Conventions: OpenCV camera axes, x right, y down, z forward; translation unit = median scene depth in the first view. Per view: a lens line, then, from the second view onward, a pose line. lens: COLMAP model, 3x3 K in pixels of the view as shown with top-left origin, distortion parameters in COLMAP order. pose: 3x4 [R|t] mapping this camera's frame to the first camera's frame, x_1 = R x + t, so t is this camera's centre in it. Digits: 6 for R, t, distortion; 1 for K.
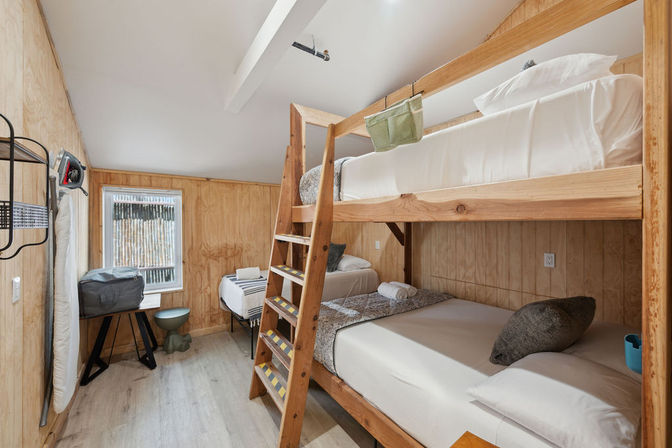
lens RADIAL K [[286.1, 0, 356.5], [0, 286.1, 227.2], [0, 0, 1]] dist [-0.001941, -0.000225]
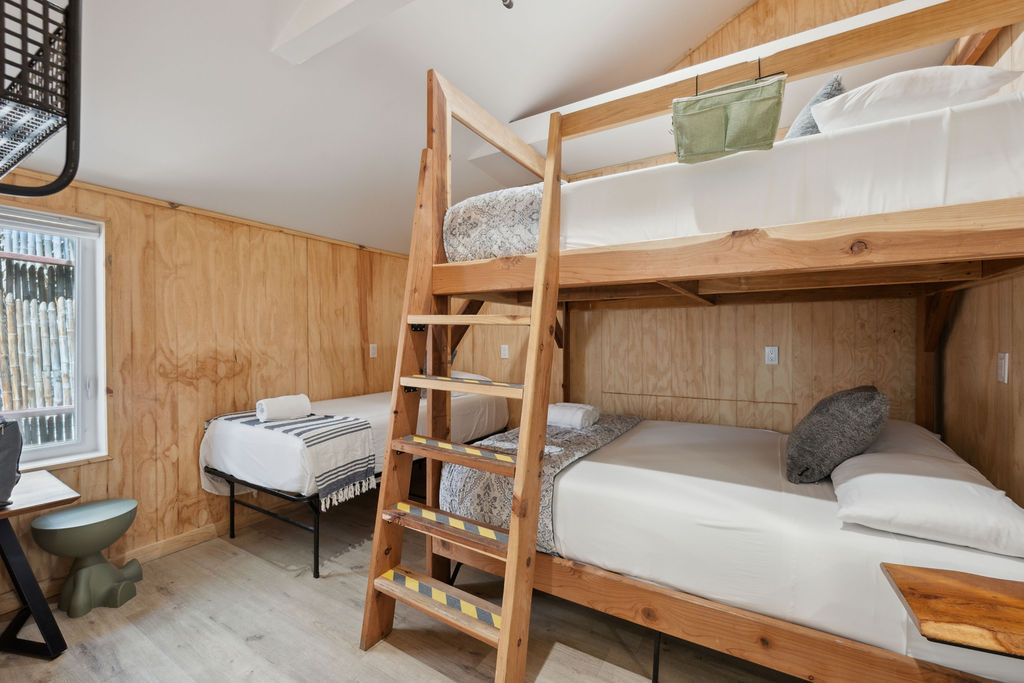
lens RADIAL K [[436.0, 0, 543.3], [0, 436.0, 346.4], [0, 0, 1]] dist [-0.001941, -0.000225]
pose [[0.904443, -0.009873, 0.426480, -0.344411], [0.011759, 0.999929, -0.001791, 0.074435], [-0.426432, 0.006635, 0.904495, 0.163659]]
